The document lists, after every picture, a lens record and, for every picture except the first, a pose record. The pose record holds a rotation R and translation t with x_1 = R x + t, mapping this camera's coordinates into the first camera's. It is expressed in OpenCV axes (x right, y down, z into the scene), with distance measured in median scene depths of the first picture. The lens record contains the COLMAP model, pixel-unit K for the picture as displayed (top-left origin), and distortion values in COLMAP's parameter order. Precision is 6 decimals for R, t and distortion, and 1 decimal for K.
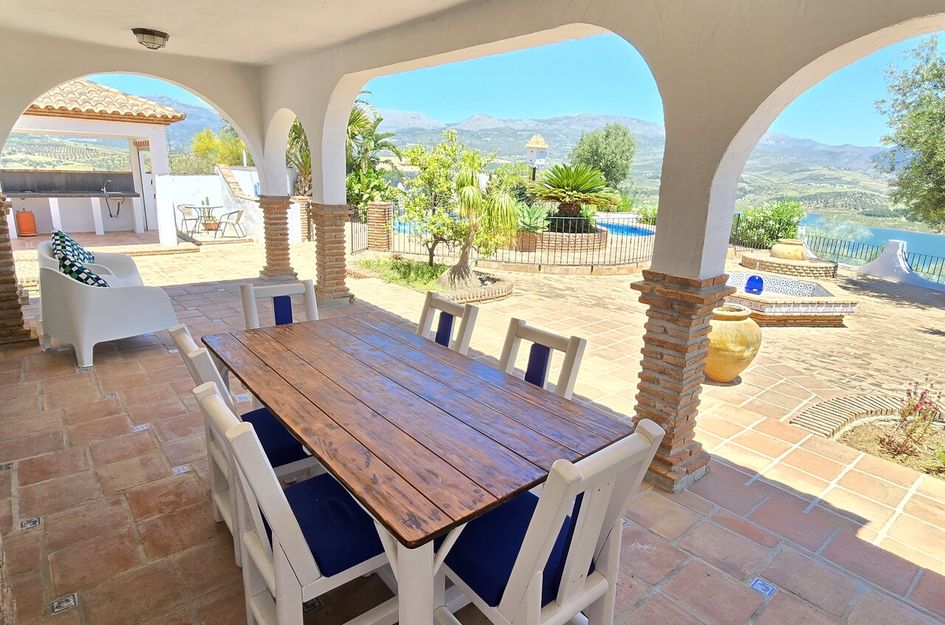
lens RADIAL K [[553.3, 0, 472.5], [0, 553.3, 312.5], [0, 0, 1]] dist [0.002300, -0.001071]
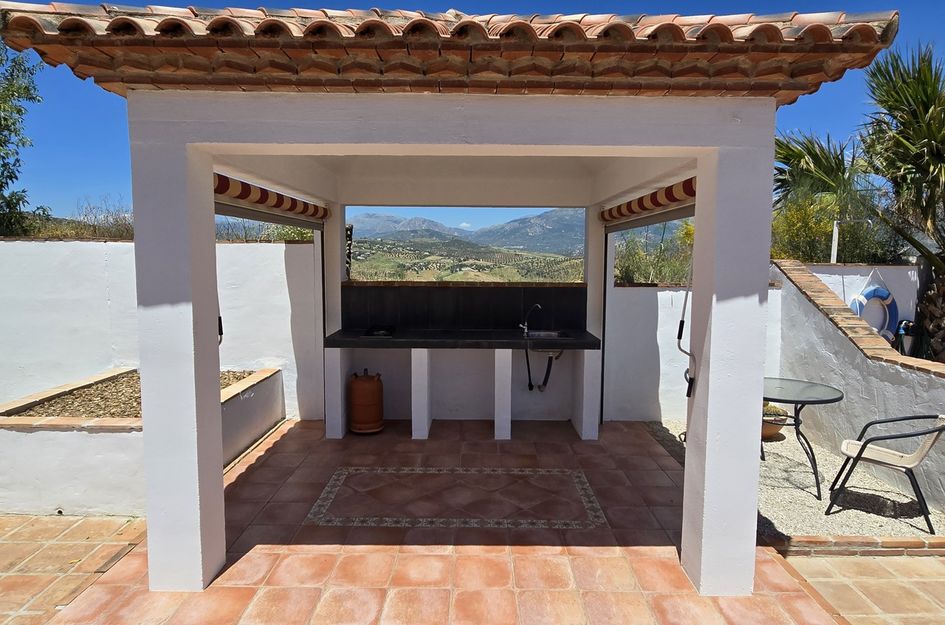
lens RADIAL K [[553.3, 0, 472.5], [0, 553.3, 312.5], [0, 0, 1]] dist [0.002300, -0.001071]
pose [[0.785337, 0.023812, -0.618611, -0.425798], [-0.127849, 0.983957, -0.124431, -0.170590], [0.605724, 0.176809, 0.775782, 0.632485]]
